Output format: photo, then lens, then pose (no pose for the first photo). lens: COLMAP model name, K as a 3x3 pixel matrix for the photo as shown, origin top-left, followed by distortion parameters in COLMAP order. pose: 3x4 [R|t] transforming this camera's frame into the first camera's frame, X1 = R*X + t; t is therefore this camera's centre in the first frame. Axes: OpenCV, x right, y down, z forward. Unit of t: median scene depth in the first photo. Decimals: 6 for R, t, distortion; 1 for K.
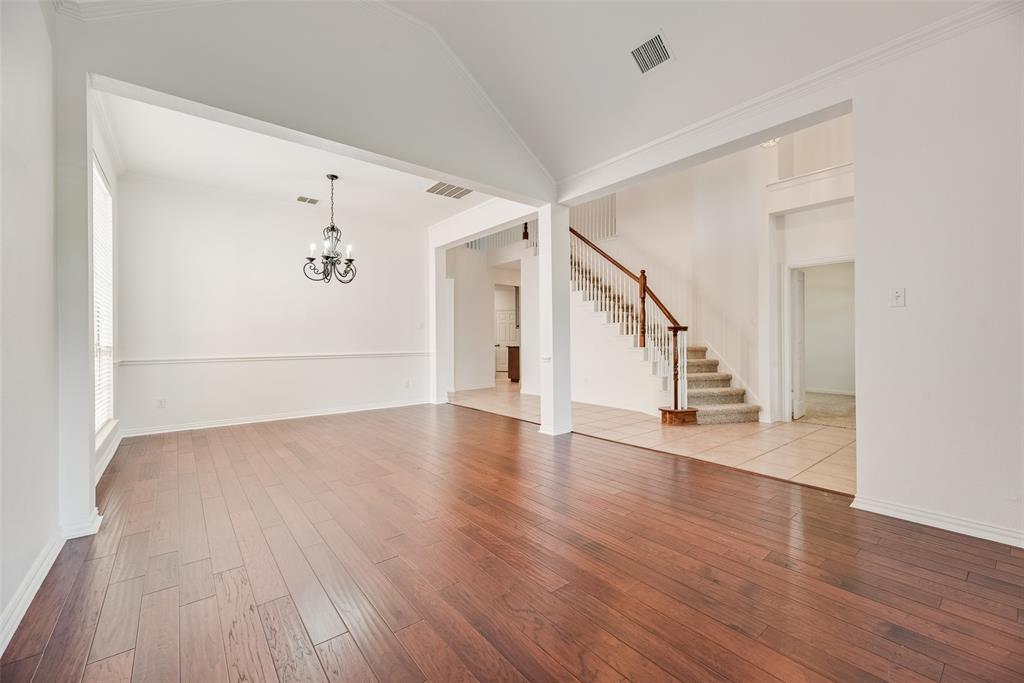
lens RADIAL K [[414.8, 0, 507.7], [0, 414.8, 337.9], [0, 0, 1]] dist [0.002786, -0.000638]
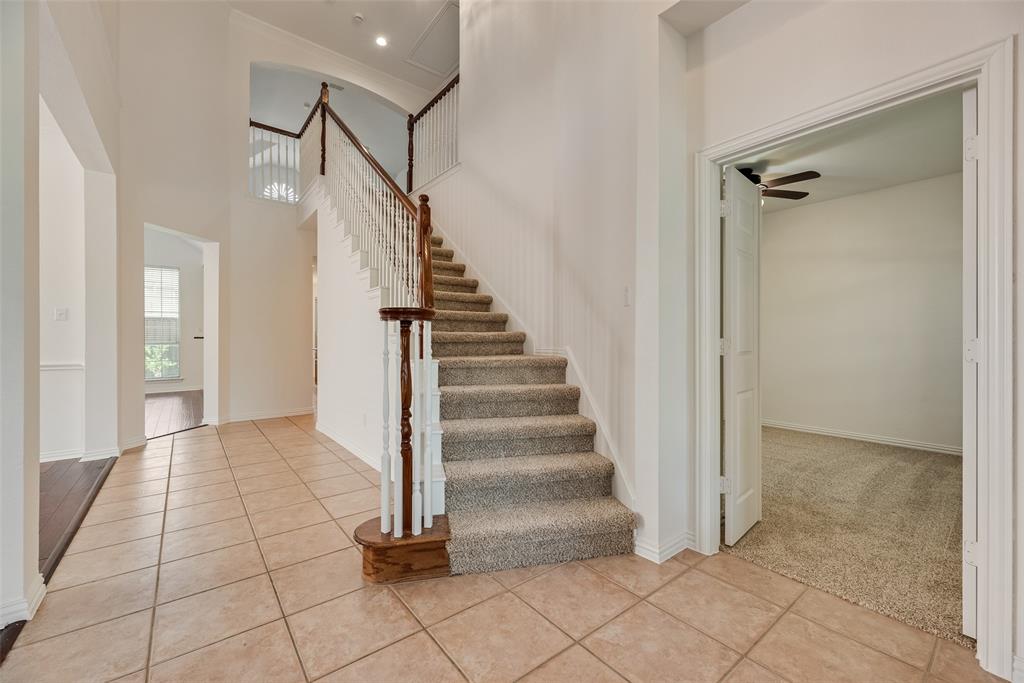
lens RADIAL K [[414.8, 0, 514.8], [0, 414.8, 343.0], [0, 0, 1]] dist [0.002786, -0.000638]
pose [[0.999978, 0.006556, -0.000318, 0.487469], [-0.006554, 0.999959, 0.006189, 0.000440], [0.000359, -0.006187, 0.999981, 0.603399]]
